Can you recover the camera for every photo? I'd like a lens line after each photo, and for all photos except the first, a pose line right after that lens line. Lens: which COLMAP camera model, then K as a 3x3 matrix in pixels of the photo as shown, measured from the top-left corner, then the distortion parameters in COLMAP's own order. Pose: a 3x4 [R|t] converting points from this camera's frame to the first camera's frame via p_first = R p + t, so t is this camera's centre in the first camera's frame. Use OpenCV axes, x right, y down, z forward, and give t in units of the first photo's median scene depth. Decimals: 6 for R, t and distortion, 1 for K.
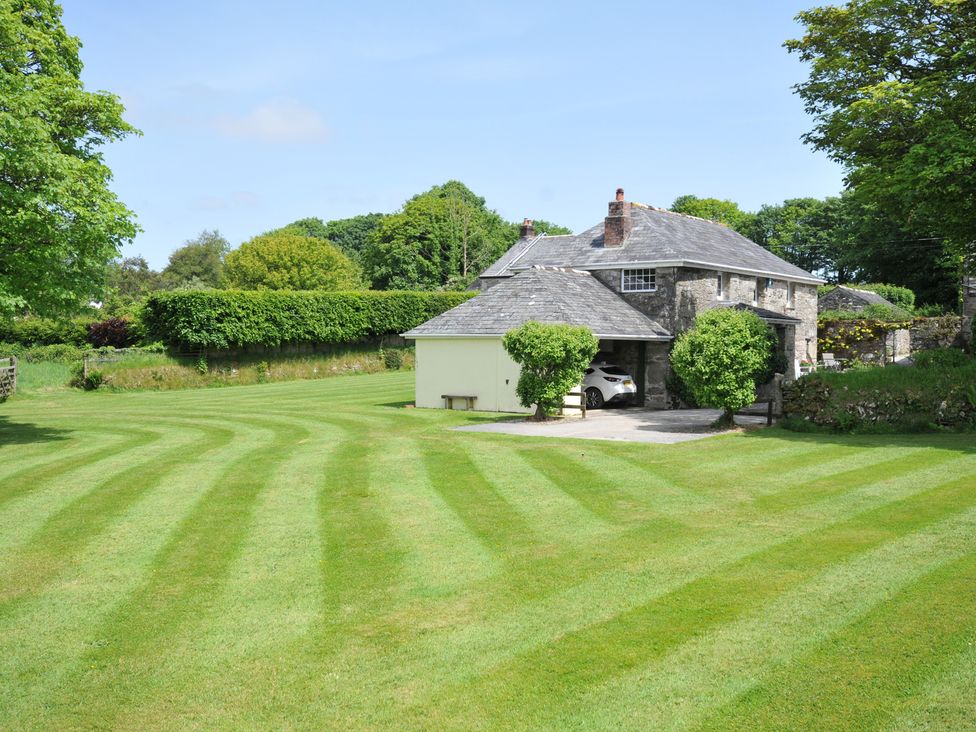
lens RADIAL K [[1114.4, 0, 488.0], [0, 1114.4, 366.0], [0, 0, 1]] dist [0.040097, -0.017664]
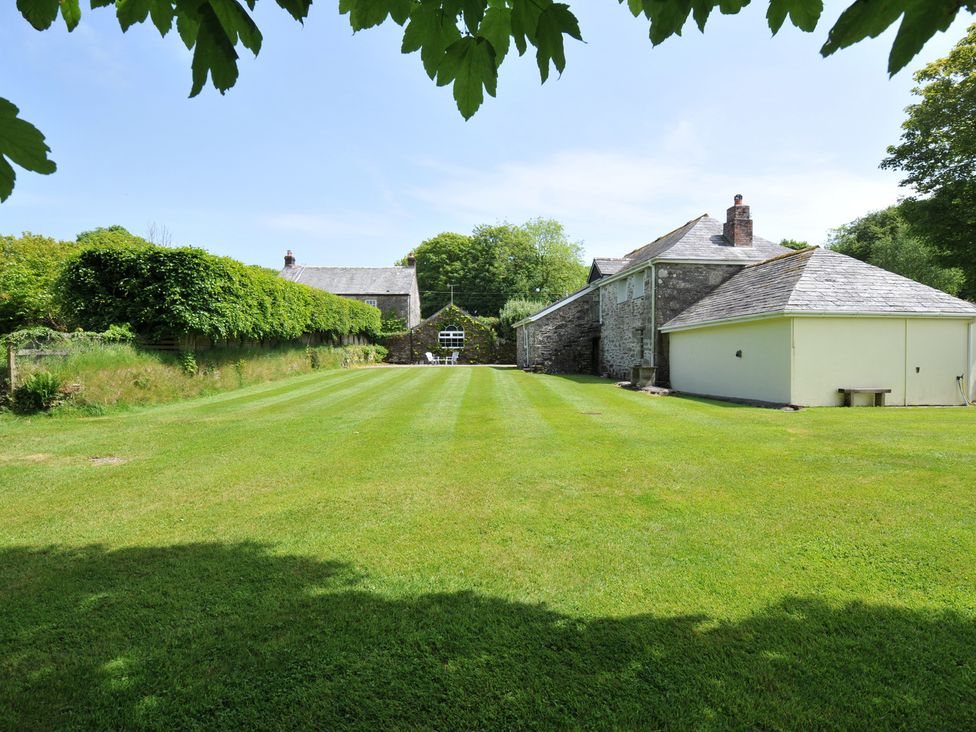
lens RADIAL K [[539.3, 0, 486.7], [0, 539.3, 370.4], [0, 0, 1]] dist [0.023761, -0.035637]
pose [[0.721812, -0.017520, 0.691867, -0.355559], [0.017583, 0.999821, 0.006974, 0.004393], [-0.691865, 0.007131, 0.721991, 0.653769]]
